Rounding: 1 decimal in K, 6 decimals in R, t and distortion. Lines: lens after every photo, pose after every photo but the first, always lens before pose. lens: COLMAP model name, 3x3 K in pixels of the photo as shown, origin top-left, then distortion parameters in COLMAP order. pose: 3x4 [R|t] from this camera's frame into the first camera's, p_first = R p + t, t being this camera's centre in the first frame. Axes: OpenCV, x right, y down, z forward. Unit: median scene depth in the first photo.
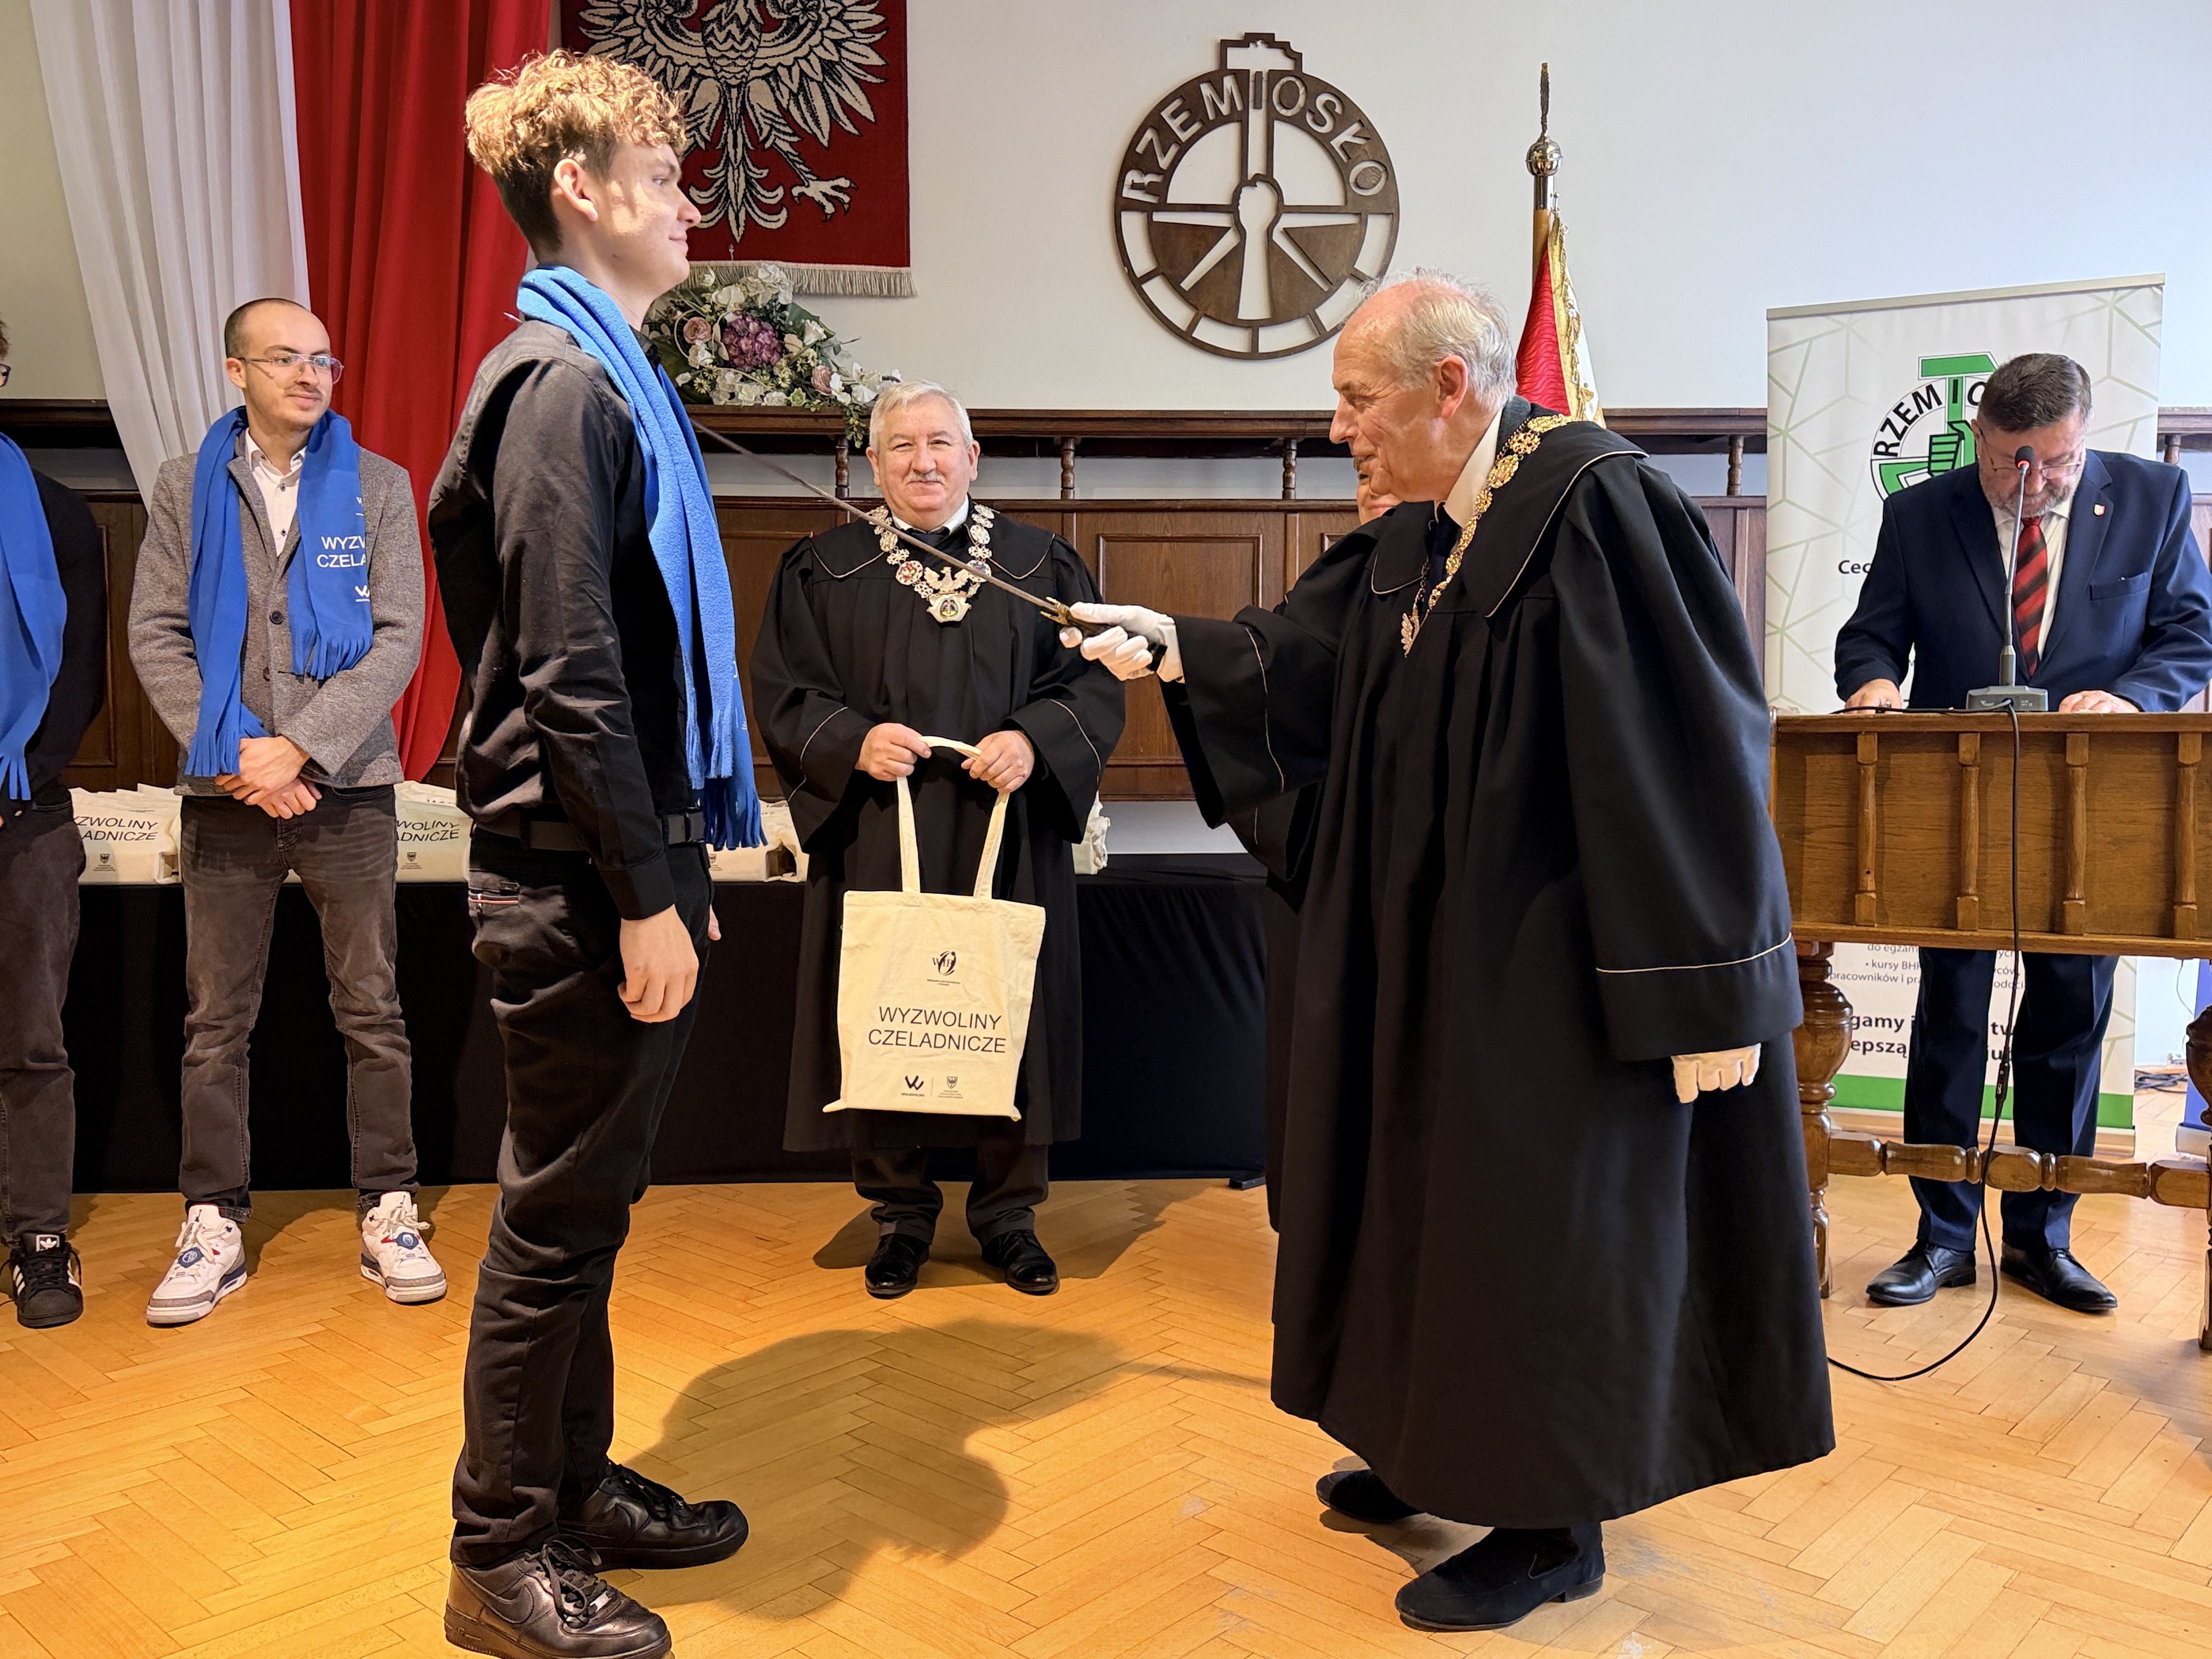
lens RADIAL K [[1817.3, 0, 1109.2], [0, 1817.3, 830.5], [0, 0, 1]] dist [0.062517, -0.098724]
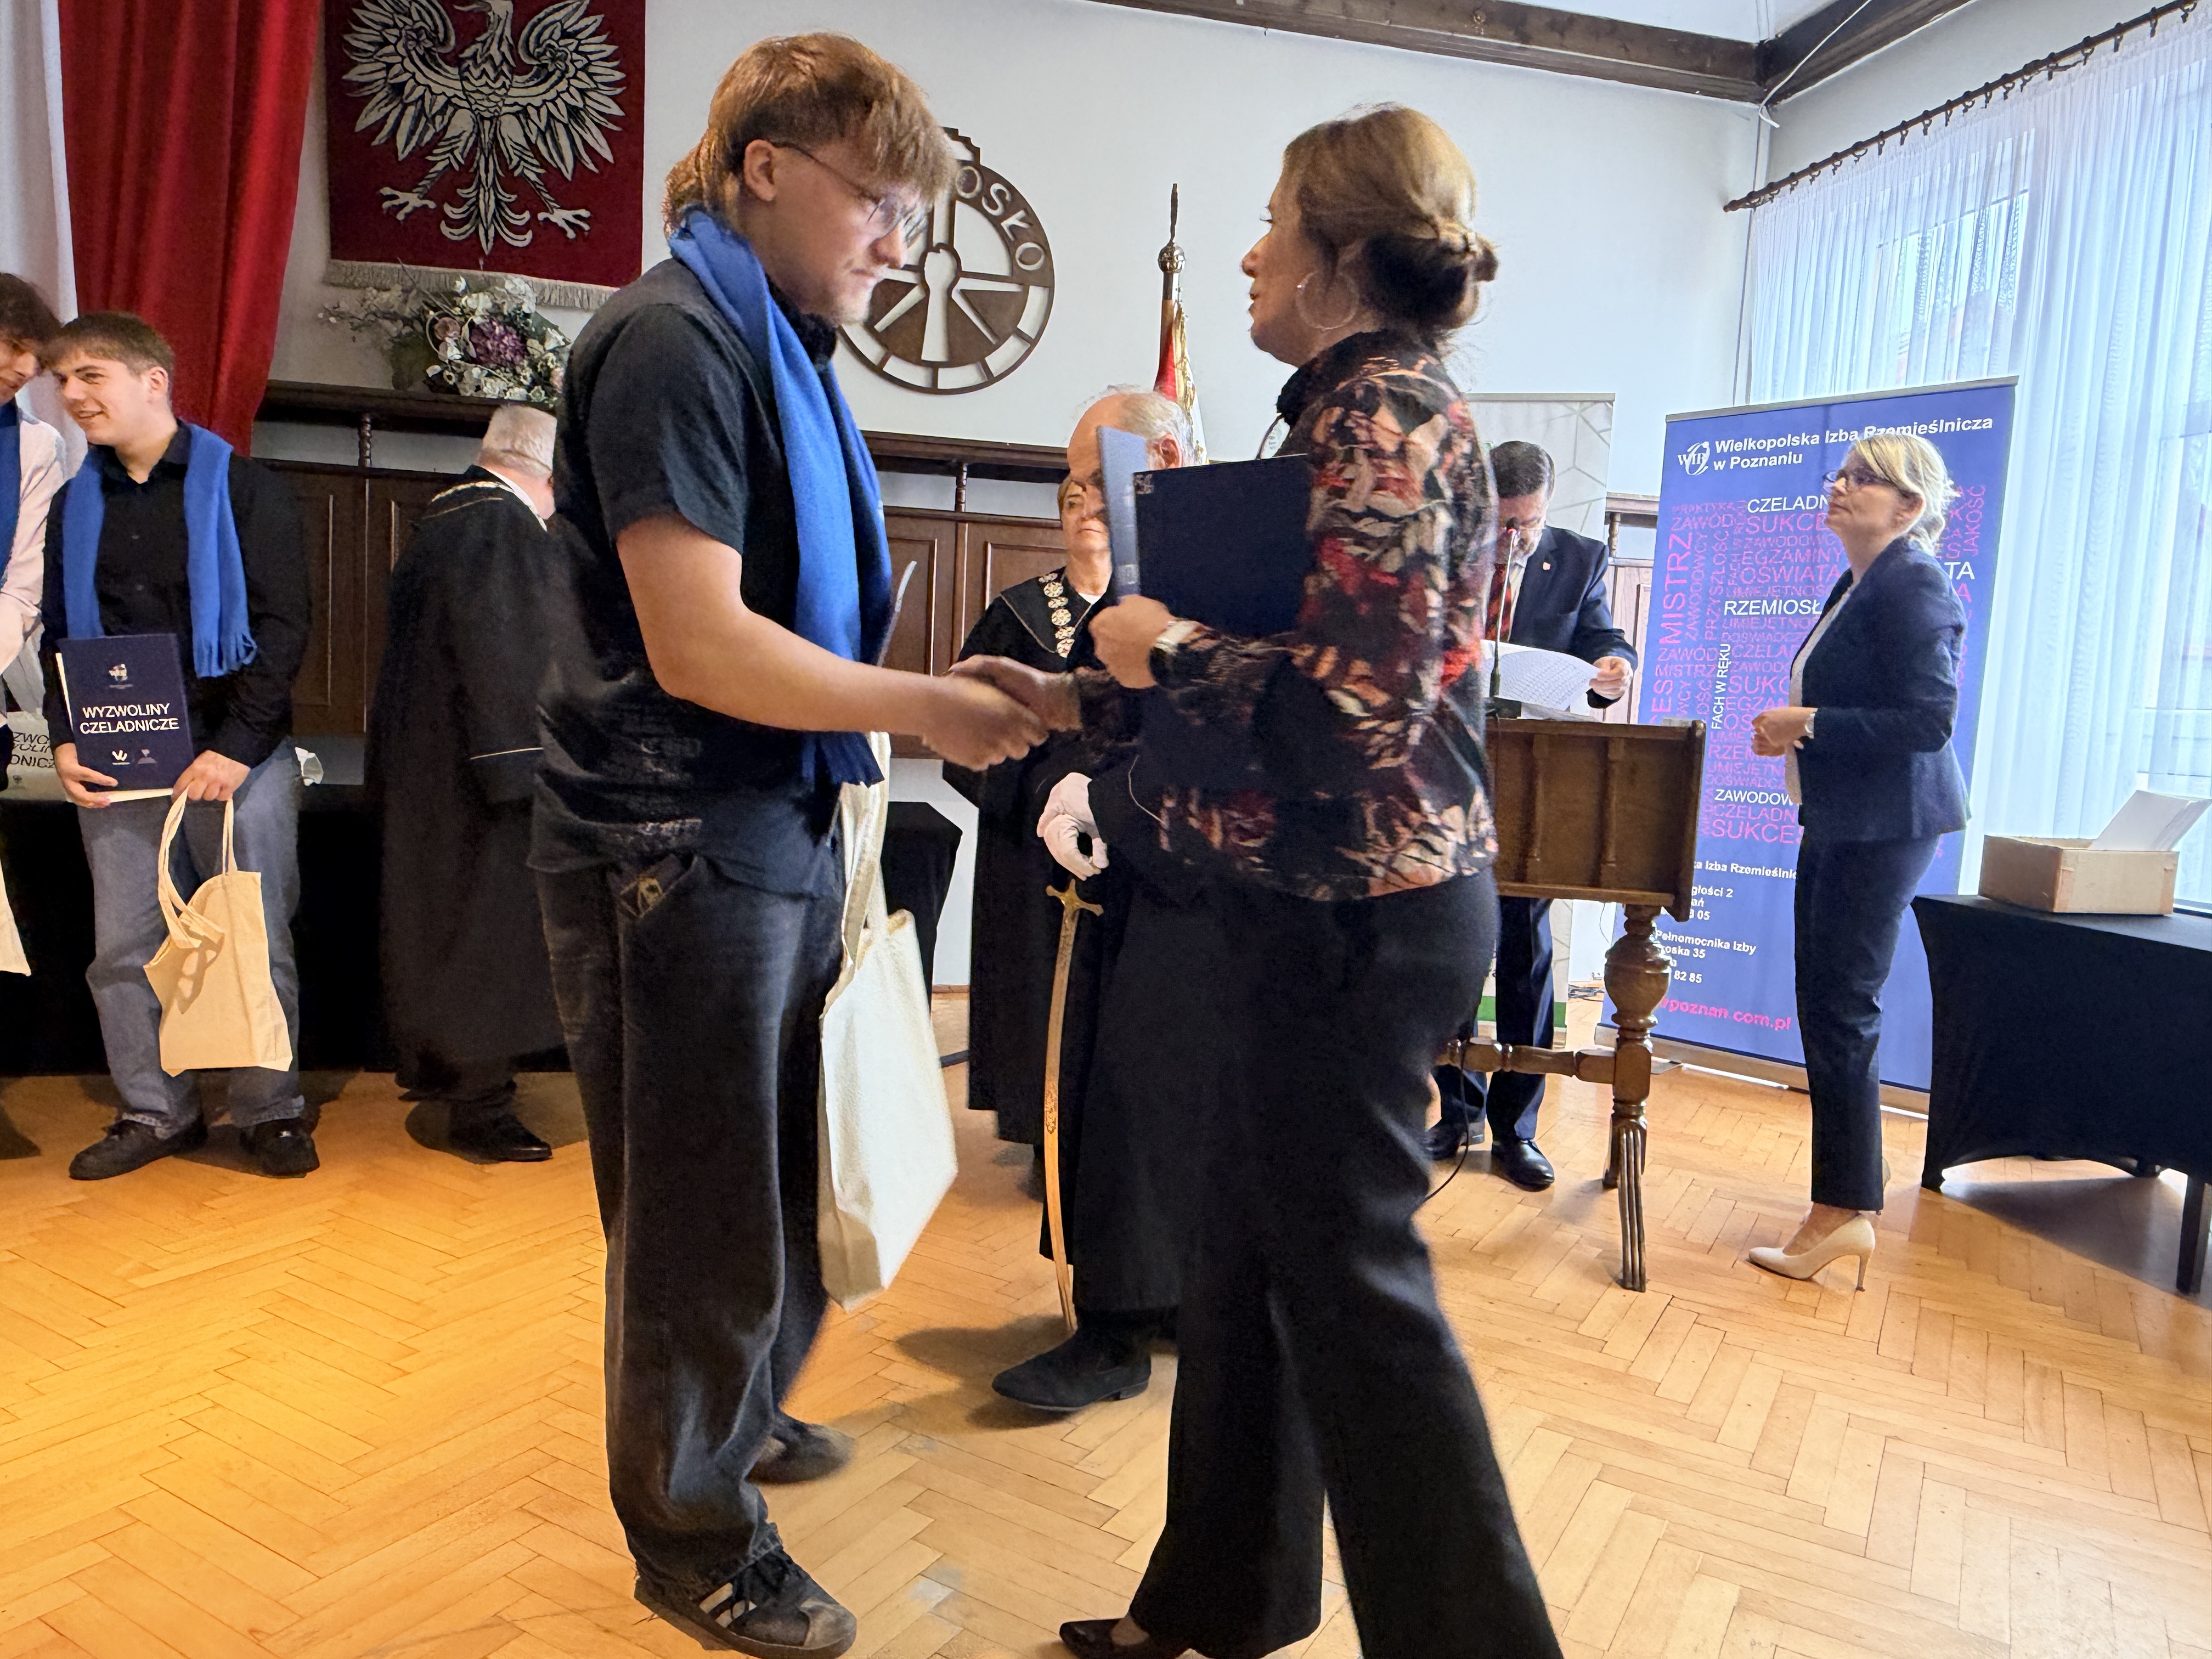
lens RADIAL K [[1514.4, 0, 1091.5], [0, 1514.4, 827.8], [0, 0, 1]] dist [-0.003468, 0.006777]
pose [[0.979433, 0.029390, 0.199617, -0.010281], [-0.035443, 0.999012, 0.026818, -0.001478], [-0.198632, -0.033341, 0.979507, -0.017553]]
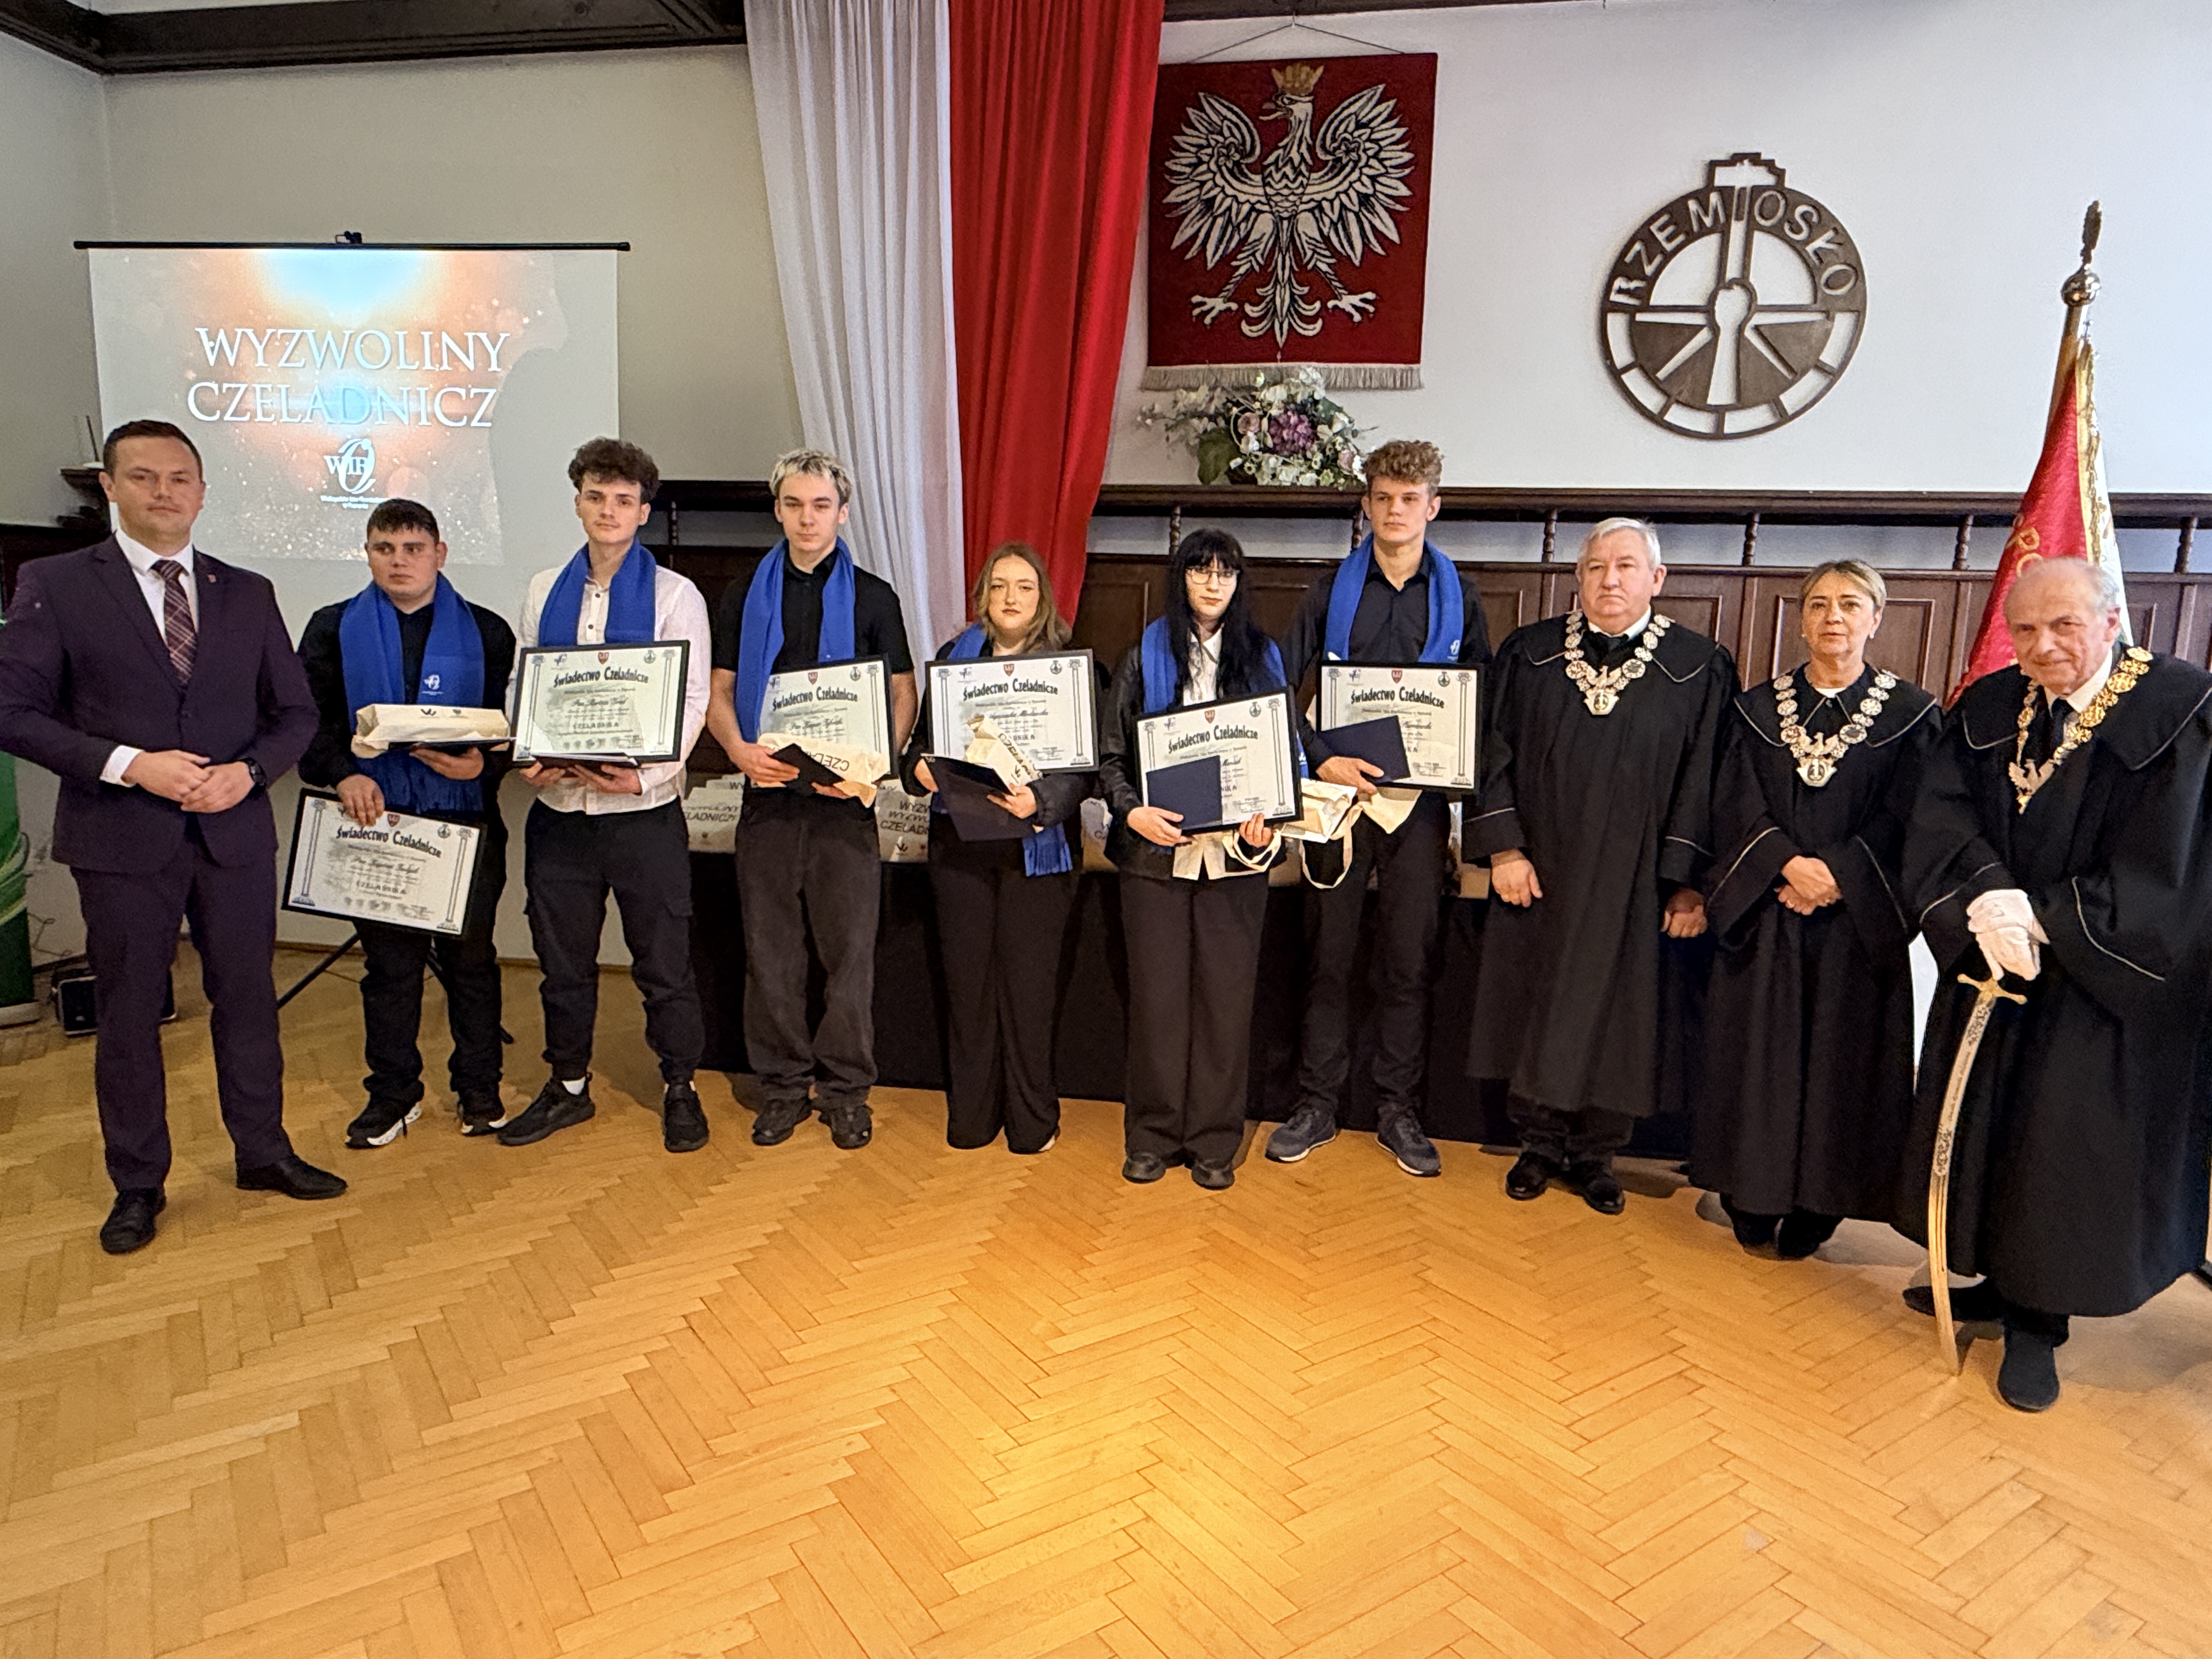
lens RADIAL K [[1390.2, 0, 1099.0], [0, 1390.2, 828.8], [0, 0, 1]] dist [-0.006308, 0.010901]
pose [[0.974904, 0.060111, -0.214356, -0.102893], [-0.043220, 0.995642, 0.082639, -0.071058], [0.218389, -0.071300, 0.973253, 0.039439]]
